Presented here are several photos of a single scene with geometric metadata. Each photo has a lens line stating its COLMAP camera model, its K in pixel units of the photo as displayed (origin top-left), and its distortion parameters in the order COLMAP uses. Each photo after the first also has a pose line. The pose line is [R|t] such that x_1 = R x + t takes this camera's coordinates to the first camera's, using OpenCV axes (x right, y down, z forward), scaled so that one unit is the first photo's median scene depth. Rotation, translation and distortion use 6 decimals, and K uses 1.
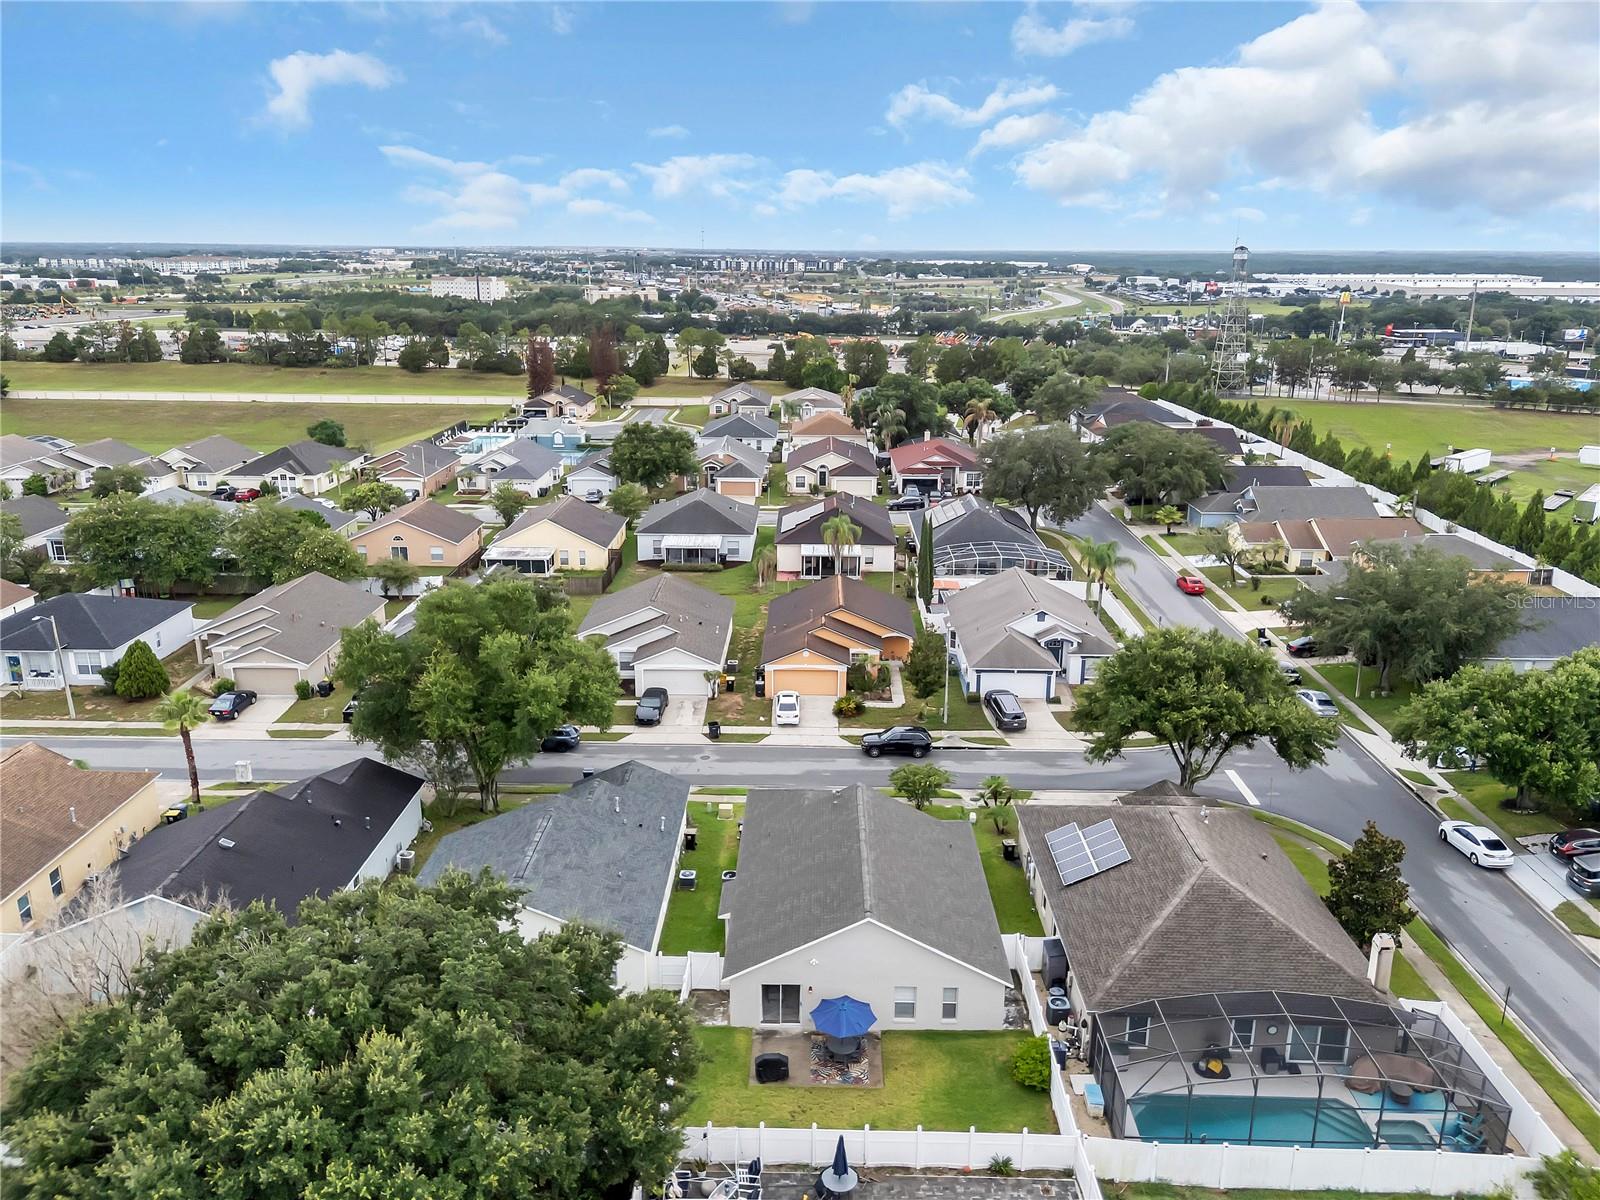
lens RADIAL K [[1173.2, 0, 798.9], [0, 1173.2, 624.3], [0, 0, 1]] dist [0.074628, -0.090684]
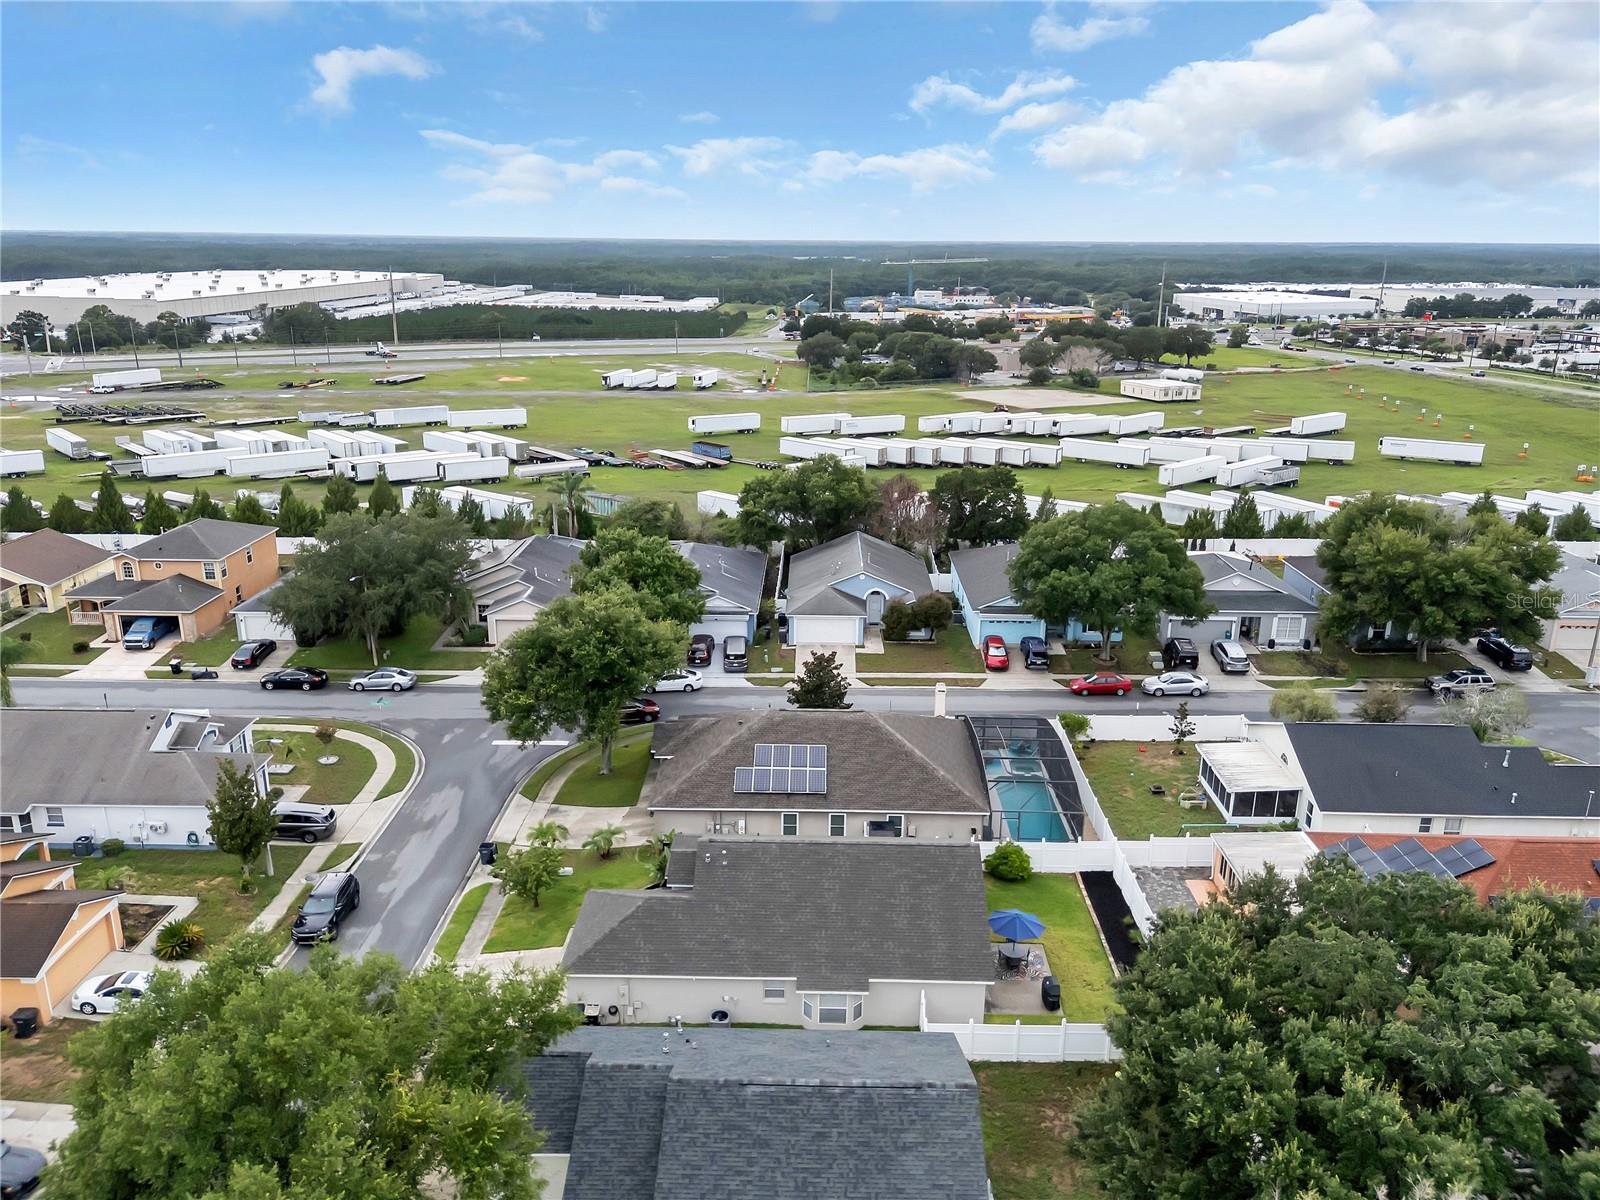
lens RADIAL K [[1168.9, 0, 800.0], [0, 1168.9, 600.0], [0, 0, 1]] dist [0.078458, -0.096684]
pose [[-0.000156, -0.298332, 0.954462, -0.278909], [0.294677, 0.912067, 0.285129, -0.098404], [-0.955597, 0.281302, 0.087769, 0.300409]]
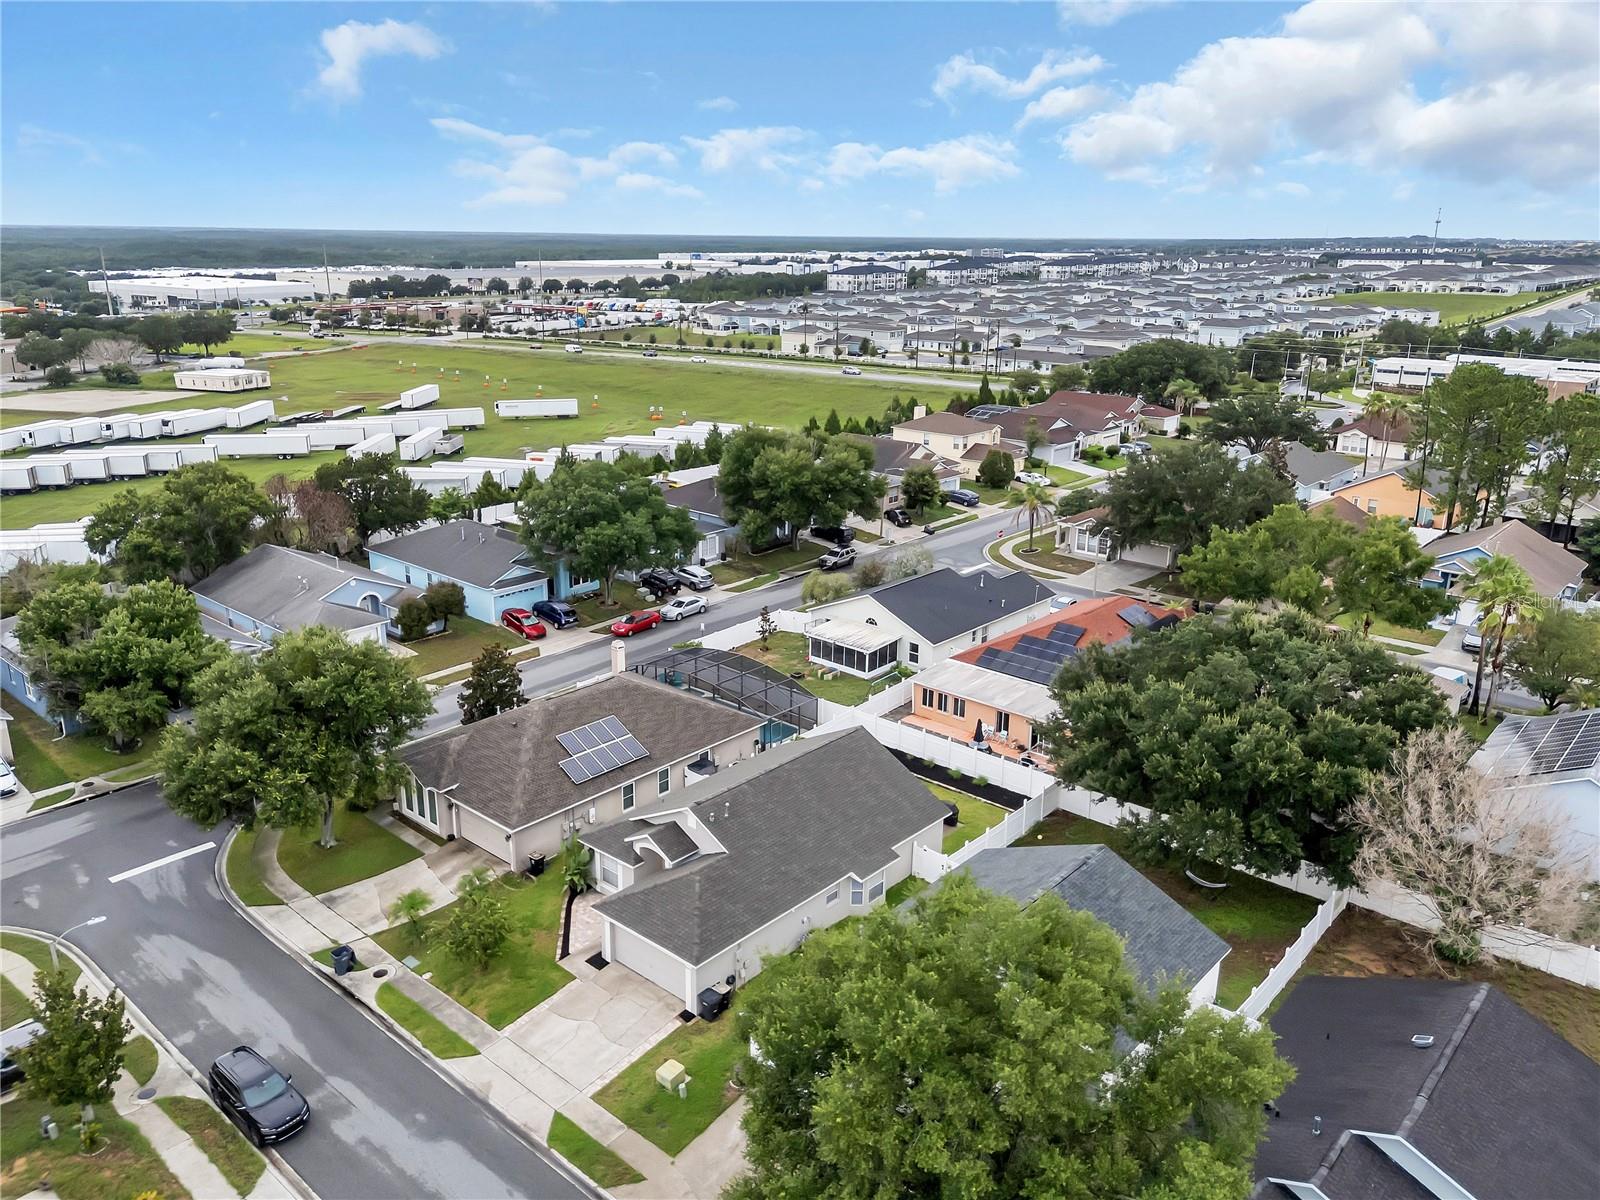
lens RADIAL K [[1168.9, 0, 800.0], [0, 1168.9, 600.0], [0, 0, 1]] dist [0.078458, -0.096684]
pose [[-0.759533, -0.205632, 0.617111, -0.200437], [0.182269, 0.843428, 0.505379, -0.163602], [-0.624410, 0.496332, -0.603131, 0.529908]]
